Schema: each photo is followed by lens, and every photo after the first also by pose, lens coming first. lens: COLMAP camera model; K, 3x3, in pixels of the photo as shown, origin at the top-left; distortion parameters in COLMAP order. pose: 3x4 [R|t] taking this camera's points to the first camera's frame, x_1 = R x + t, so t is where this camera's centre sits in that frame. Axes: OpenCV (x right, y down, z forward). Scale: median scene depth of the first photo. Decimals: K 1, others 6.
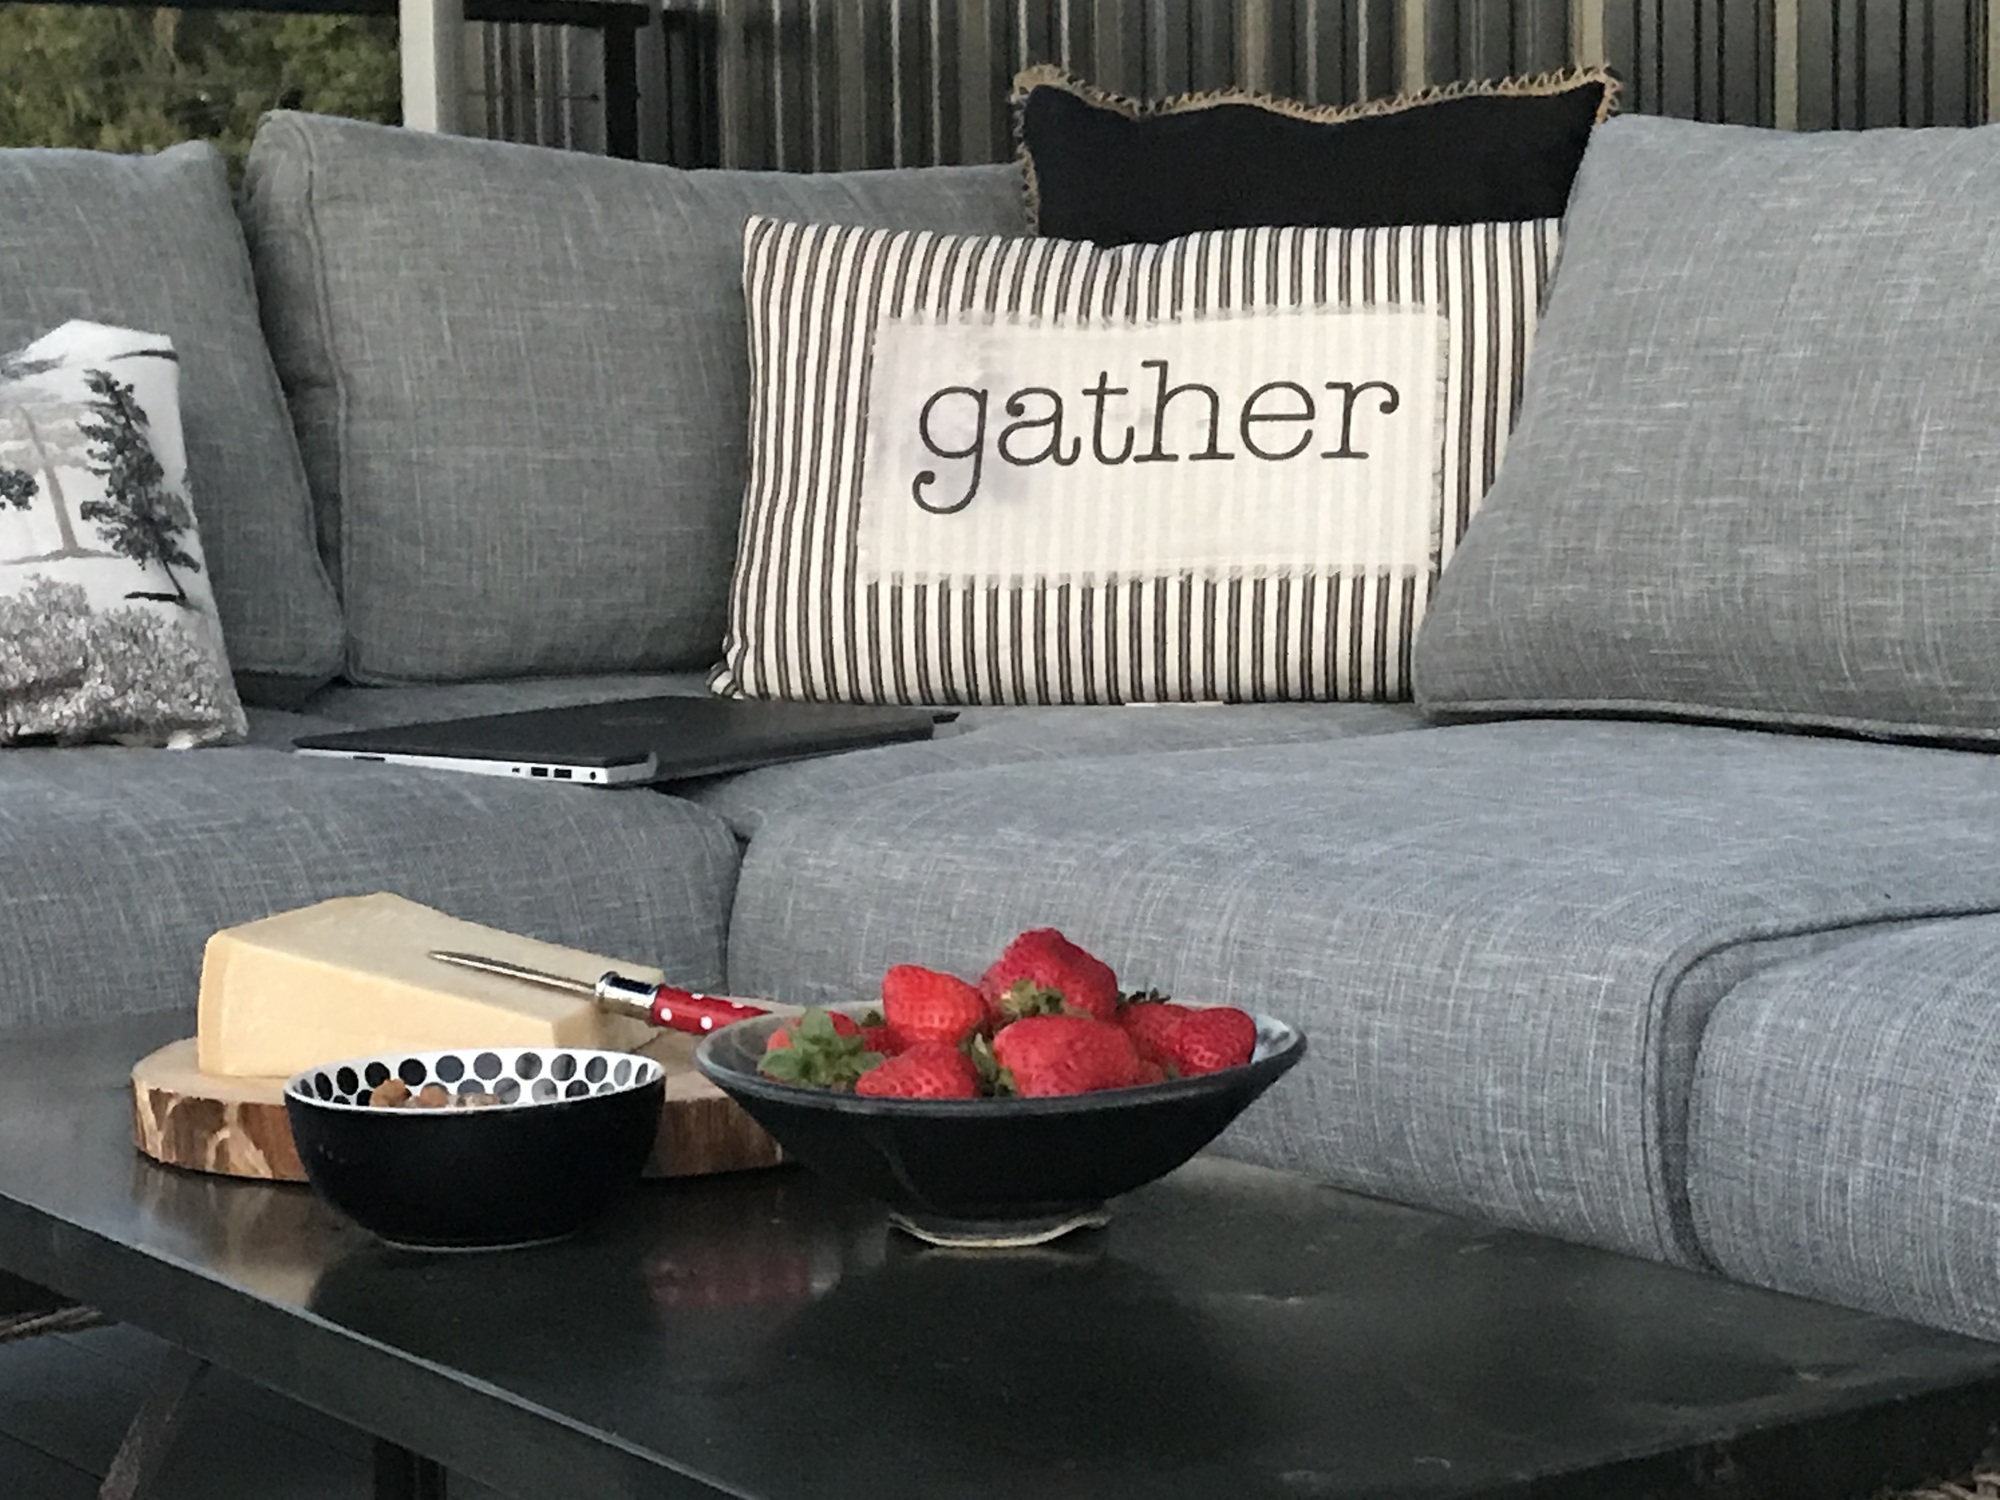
lens RADIAL K [[4078.7, 0, 1000.0], [0, 4078.7, 750.0], [0, 0, 1]] dist [0.526855, 0.098223]
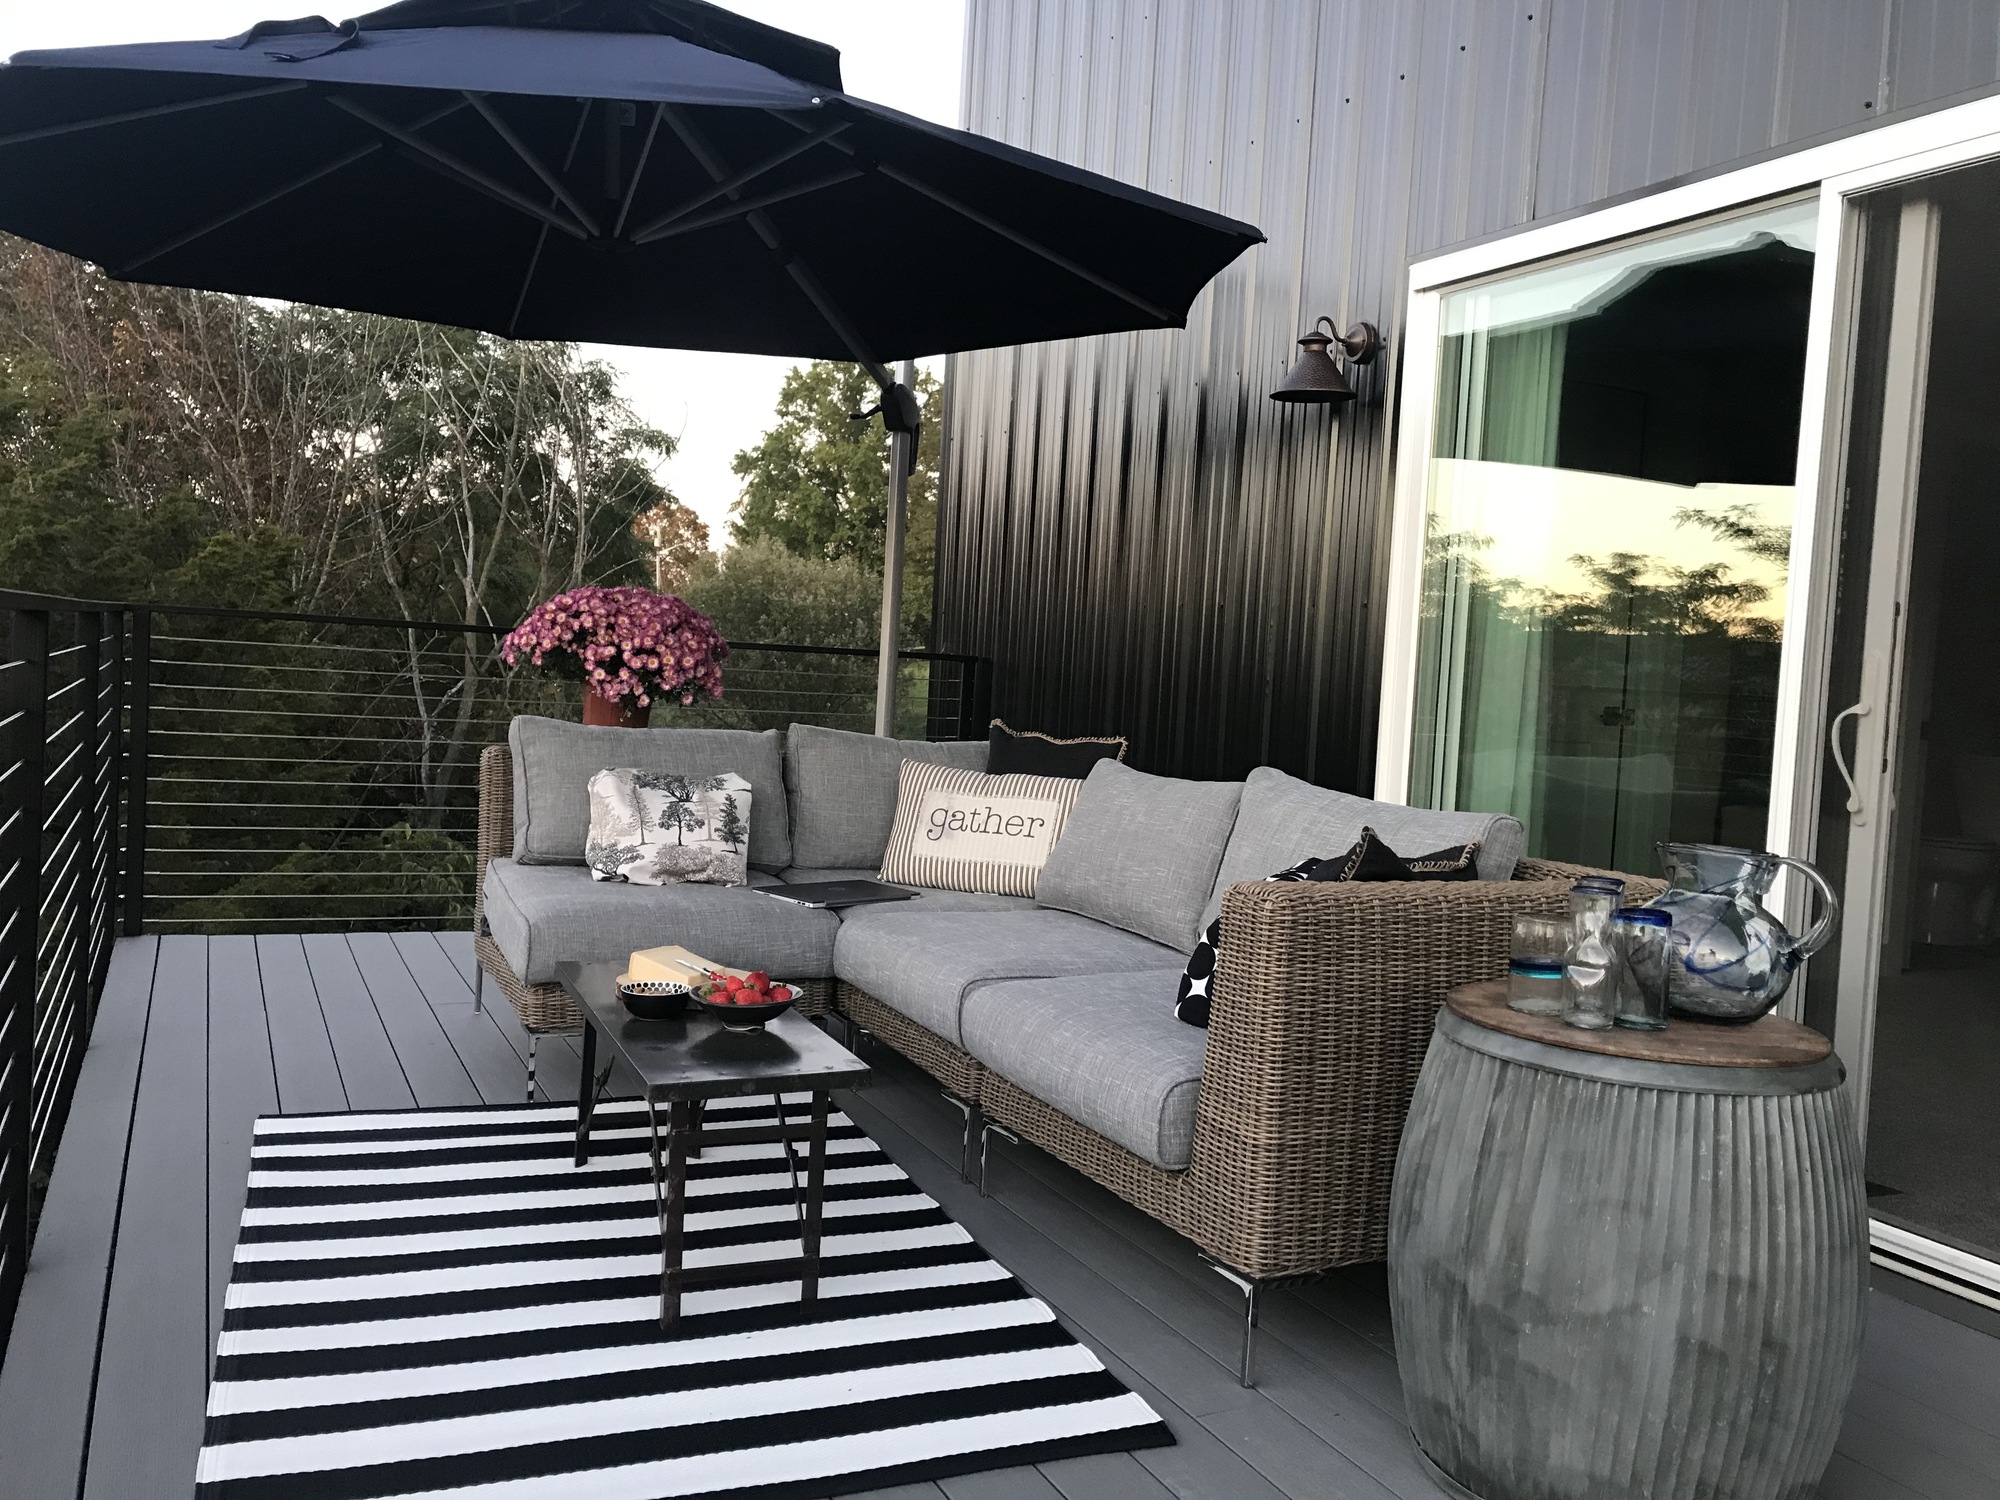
lens RADIAL K [[1554.5, 0, 1000.0], [0, 1554.5, 750.0], [0, 0, 1]] dist [0.010532, -0.008735]
pose [[0.974823, 0.081521, -0.207543, 0.355801], [-0.090320, 0.995357, -0.033266, -0.101162], [0.203868, 0.051174, 0.977660, -0.463640]]
